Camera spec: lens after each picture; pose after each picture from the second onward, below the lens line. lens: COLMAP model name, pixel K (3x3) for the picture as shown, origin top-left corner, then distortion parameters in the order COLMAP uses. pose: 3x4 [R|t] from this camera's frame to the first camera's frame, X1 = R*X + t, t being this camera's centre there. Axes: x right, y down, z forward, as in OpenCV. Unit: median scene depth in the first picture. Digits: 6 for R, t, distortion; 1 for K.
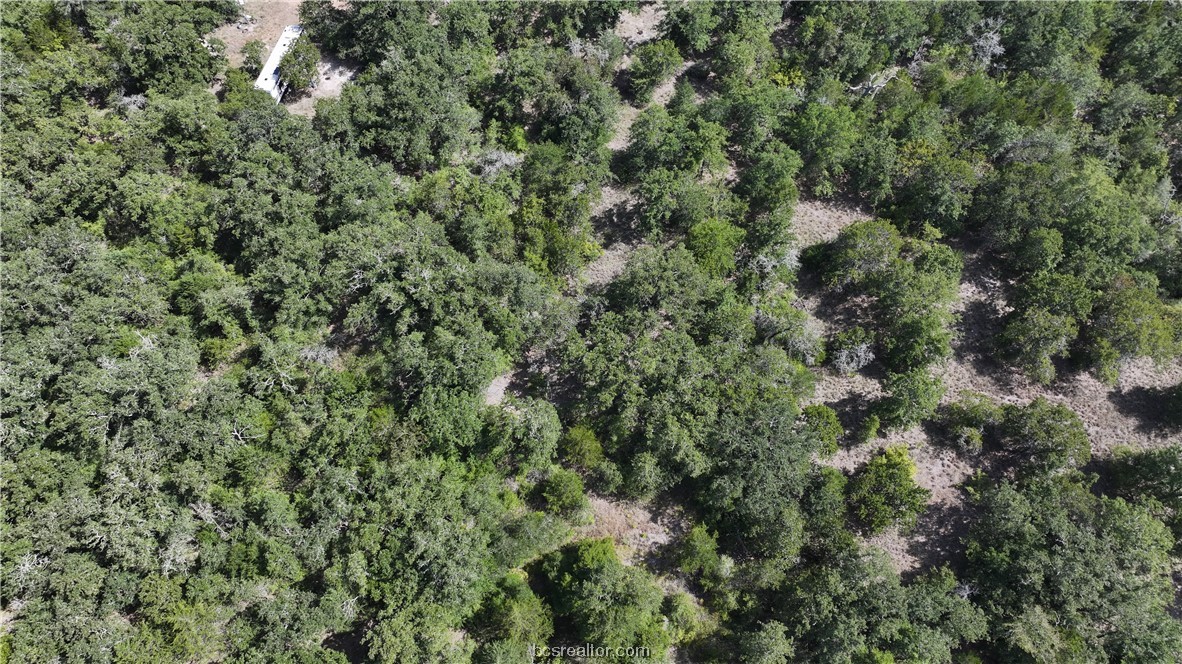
lens RADIAL K [[866.0, 0, 591.0], [0, 866.0, 332.0], [0, 0, 1]] dist [0.002790, 0.001981]
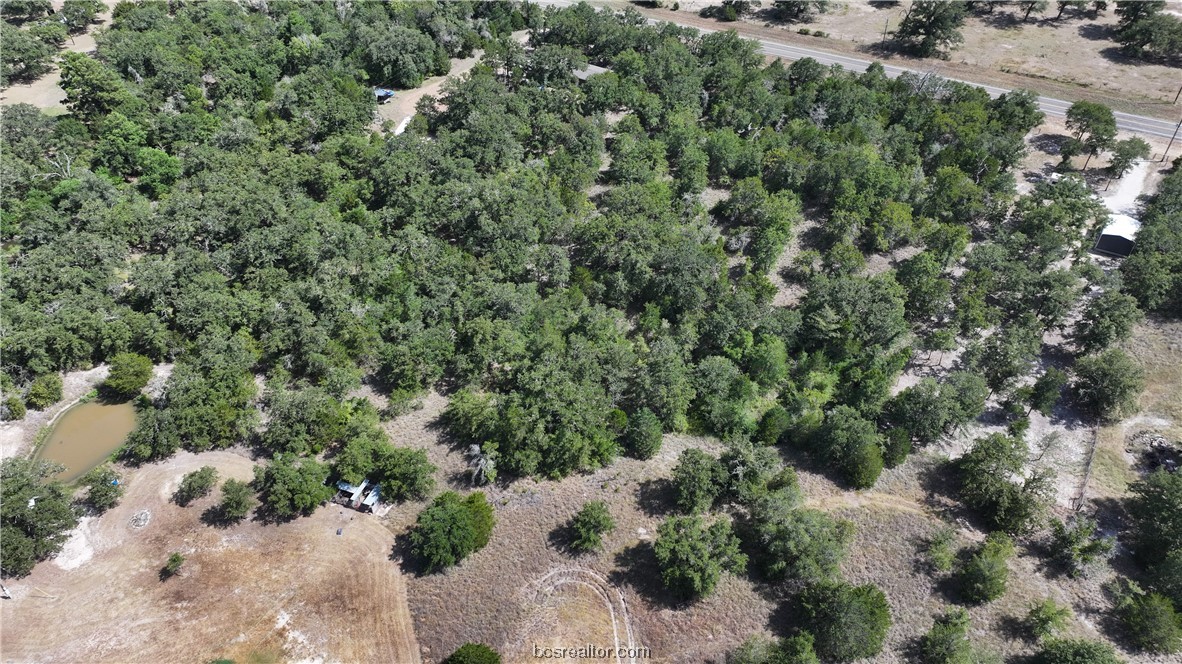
lens RADIAL K [[866.0, 0, 591.0], [0, 866.0, 332.0], [0, 0, 1]] dist [0.002790, 0.001981]
pose [[0.999995, -0.002835, 0.001707, 0.001802], [0.003238, 0.944991, -0.327080, 0.701828], [-0.000686, 0.327084, 0.944995, -0.533587]]
